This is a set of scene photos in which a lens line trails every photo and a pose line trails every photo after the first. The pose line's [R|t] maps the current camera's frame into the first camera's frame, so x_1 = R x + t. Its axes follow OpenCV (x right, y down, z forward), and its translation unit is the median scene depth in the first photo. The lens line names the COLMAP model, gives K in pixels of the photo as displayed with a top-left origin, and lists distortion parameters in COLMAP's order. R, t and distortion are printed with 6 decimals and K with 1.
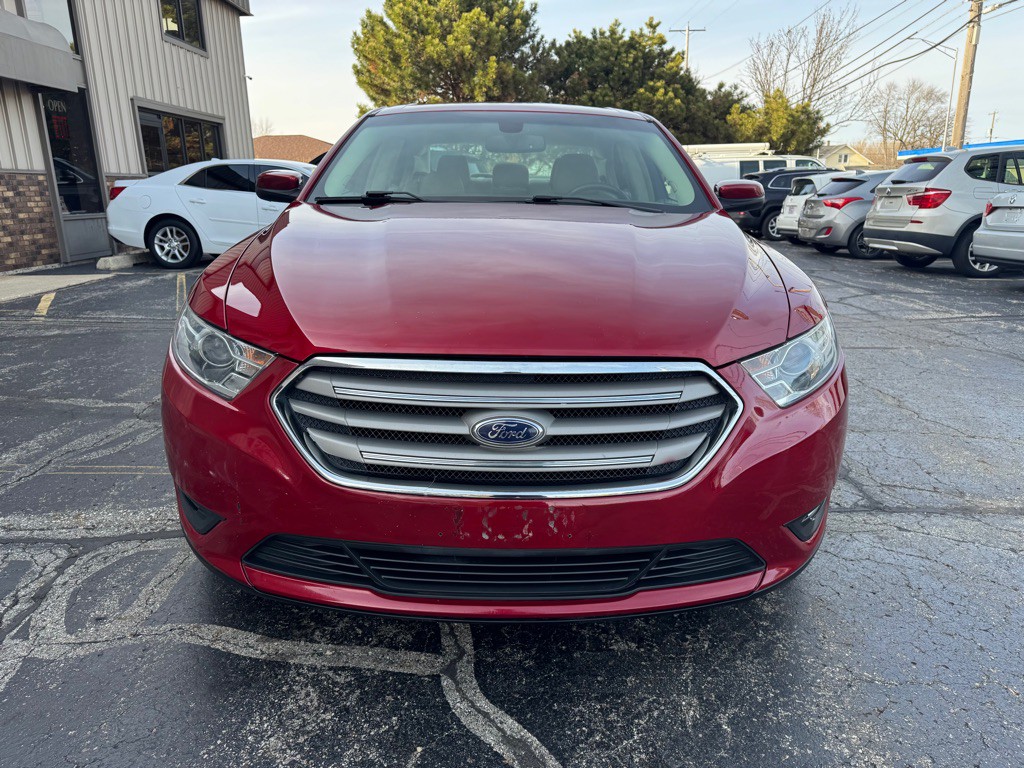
lens RADIAL K [[722.7, 0, 516.8], [0, 722.7, 384.5], [0, 0, 1]] dist [0.024151, -0.023690]
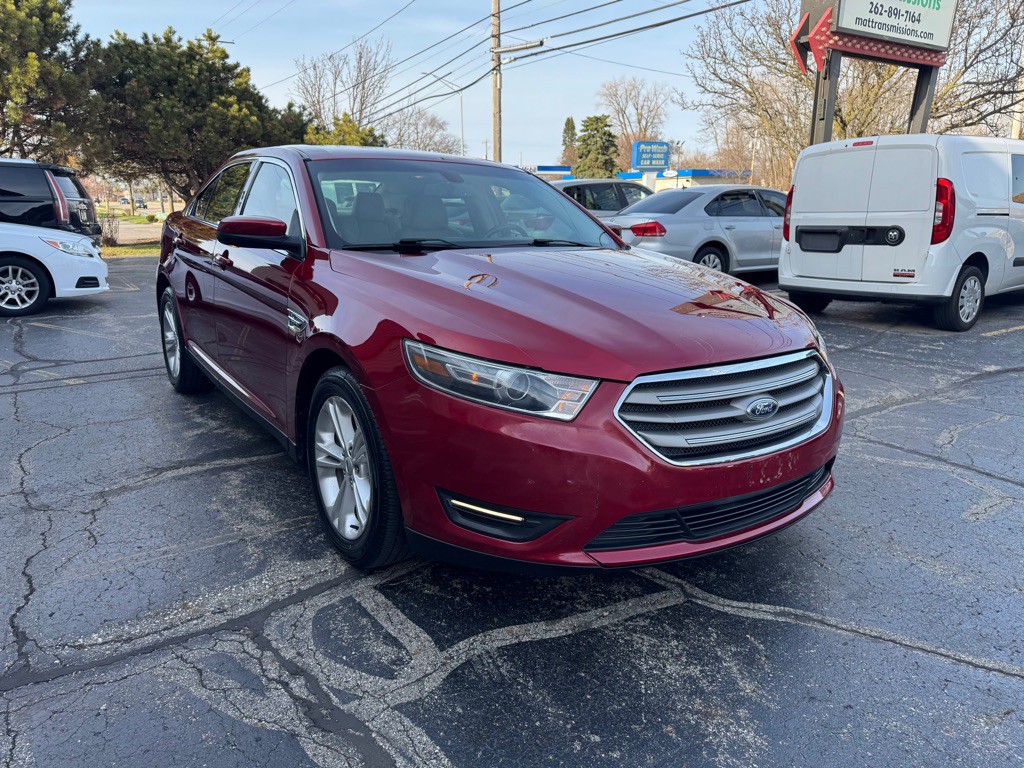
lens RADIAL K [[722.7, 0, 508.7], [0, 722.7, 385.3], [0, 0, 1]] dist [0.024151, -0.023690]
pose [[0.829100, -0.135374, 0.542464, -0.691164], [0.144429, 0.989171, 0.026108, -0.053246], [-0.540124, 0.056701, 0.839673, 0.011142]]
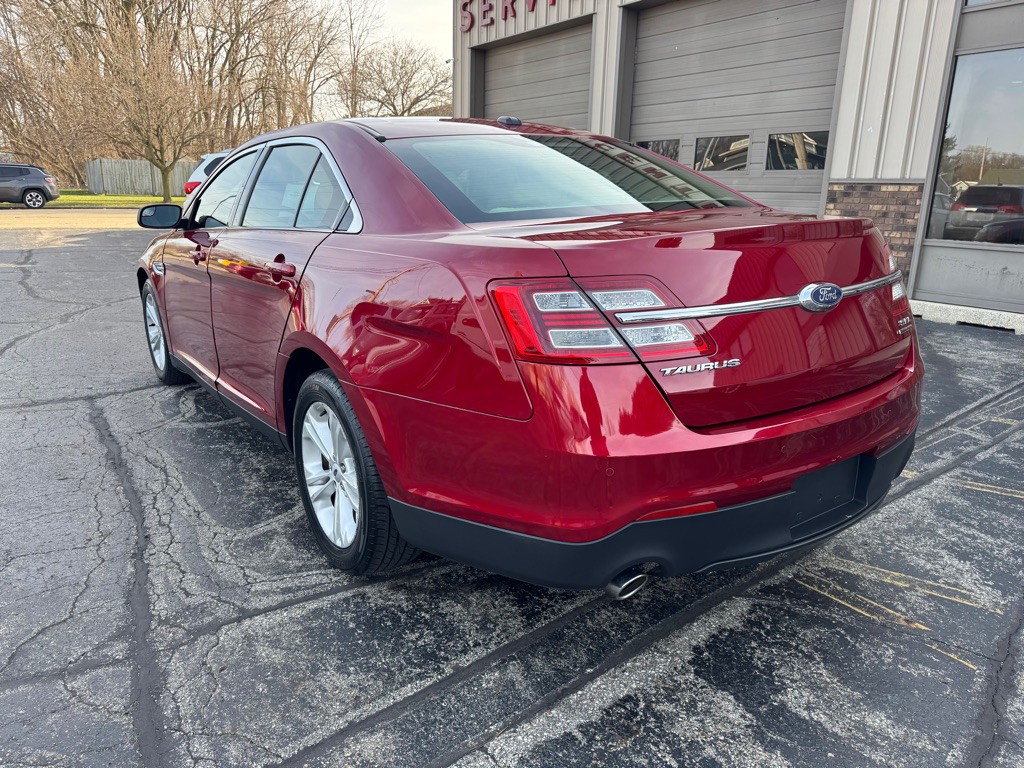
lens RADIAL K [[722.7, 0, 504.6], [0, 722.7, 383.6], [0, 0, 1]] dist [0.024151, -0.023690]
pose [[-0.821772, 0.145021, -0.551054, 0.648076], [-0.156806, 0.872180, 0.463372, -0.805315], [0.547817, 0.467195, -0.693993, 2.737660]]
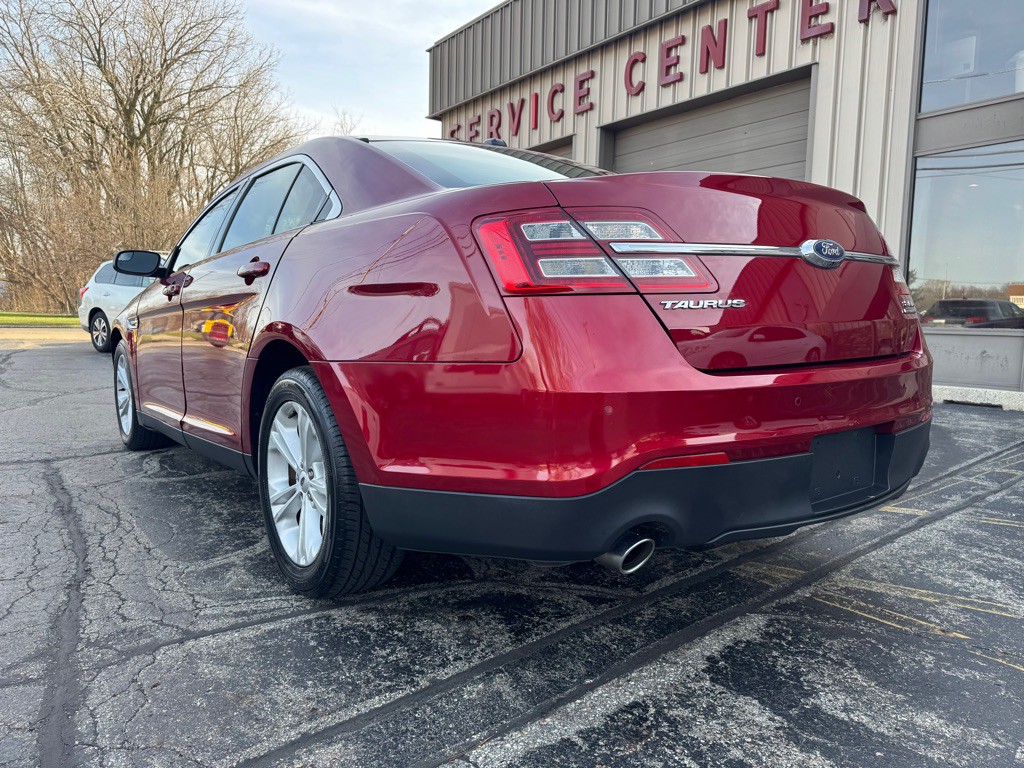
lens RADIAL K [[722.7, 0, 511.0], [0, 722.7, 388.7], [0, 0, 1]] dist [0.024151, -0.023690]
pose [[-0.804911, 0.051012, -0.591199, 0.627970], [-0.166127, 0.937086, 0.307038, -0.637478], [0.569667, 0.345353, -0.745796, 2.755489]]
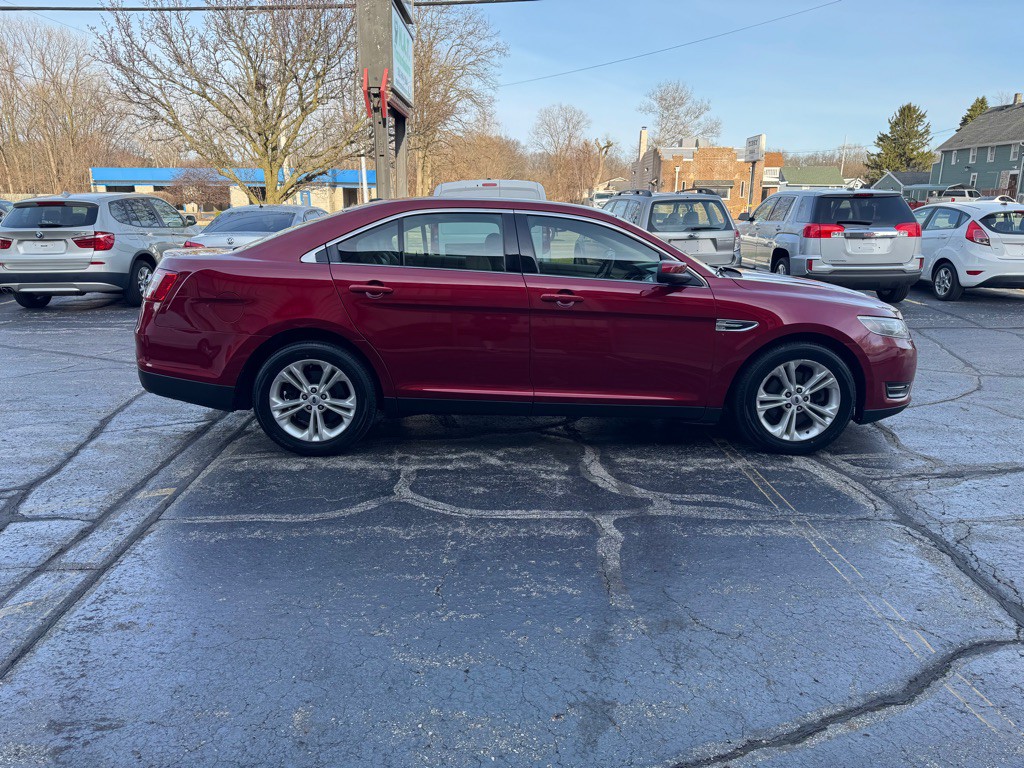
lens RADIAL K [[722.7, 0, 504.9], [0, 722.7, 376.0], [0, 0, 1]] dist [0.024151, -0.023690]
pose [[-0.009935, -0.223585, 0.974634, -1.960252], [0.255591, 0.941737, 0.218643, -0.535703], [-0.966734, 0.251280, 0.047790, 1.486299]]
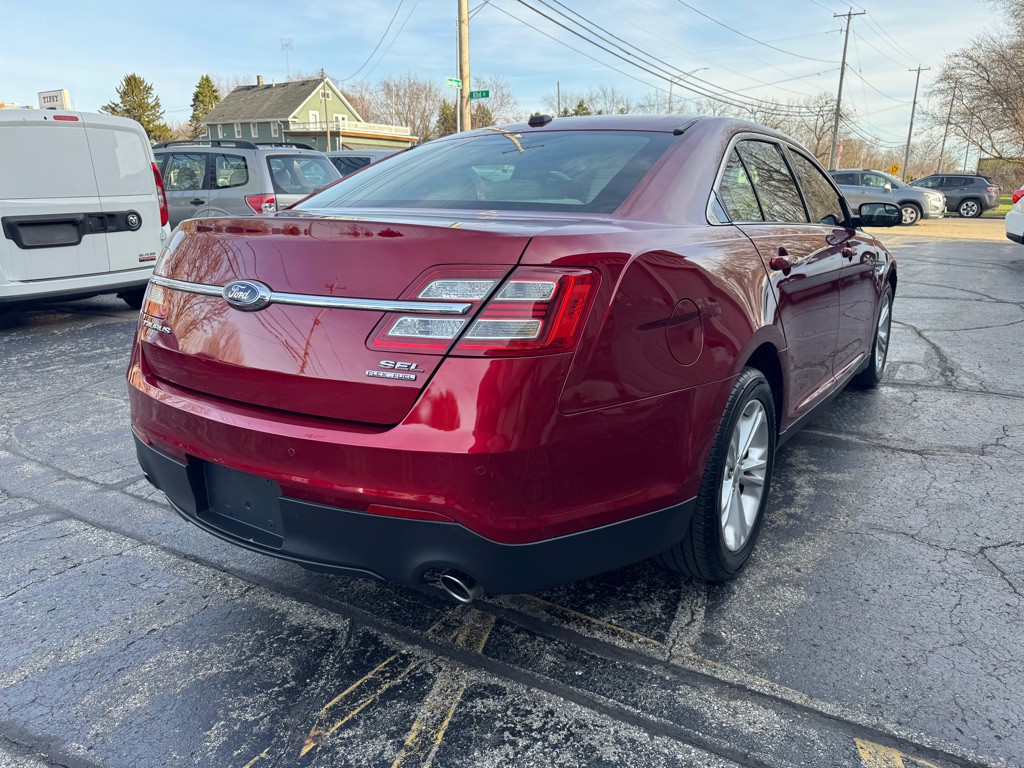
lens RADIAL K [[722.7, 0, 502.4], [0, 722.7, 380.4], [0, 0, 1]] dist [0.024151, -0.023690]
pose [[-0.822317, -0.150458, 0.548778, -0.607231], [0.144026, 0.877973, 0.456530, -0.803624], [-0.550501, 0.454451, -0.700303, 2.757740]]
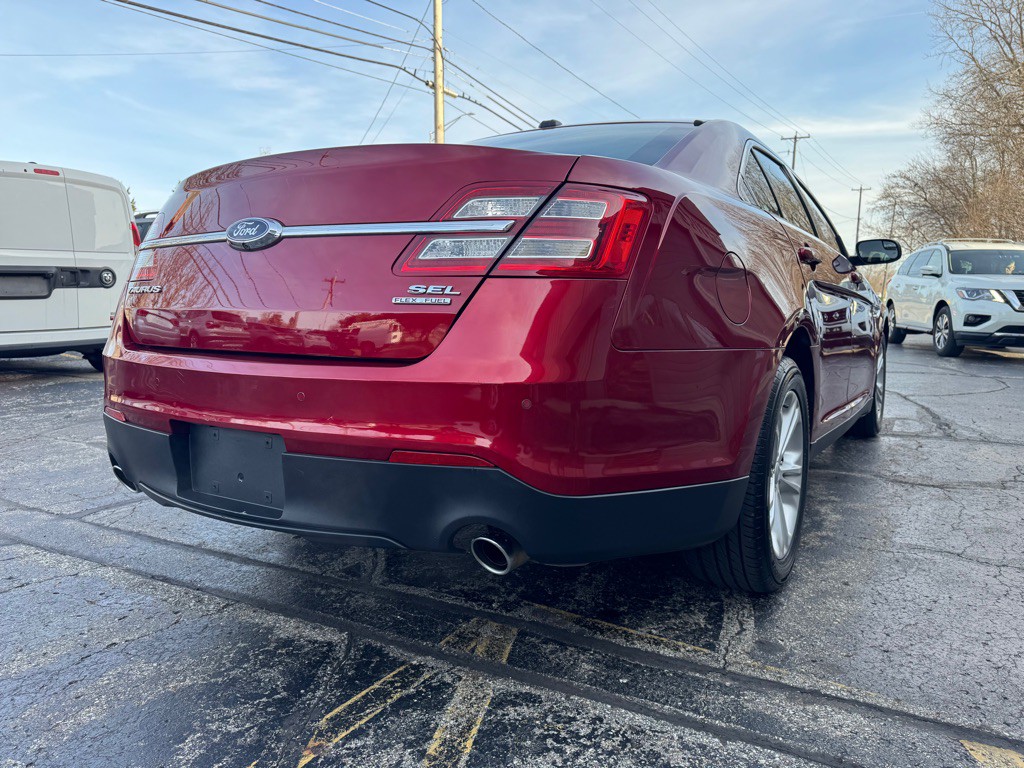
lens RADIAL K [[722.7, 0, 501.2], [0, 722.7, 381.7], [0, 0, 1]] dist [0.024151, -0.023690]
pose [[-0.845429, -0.081235, 0.527874, -0.531949], [0.120874, 0.933618, 0.337263, -0.660486], [-0.520230, 0.348938, -0.779489, 2.788233]]
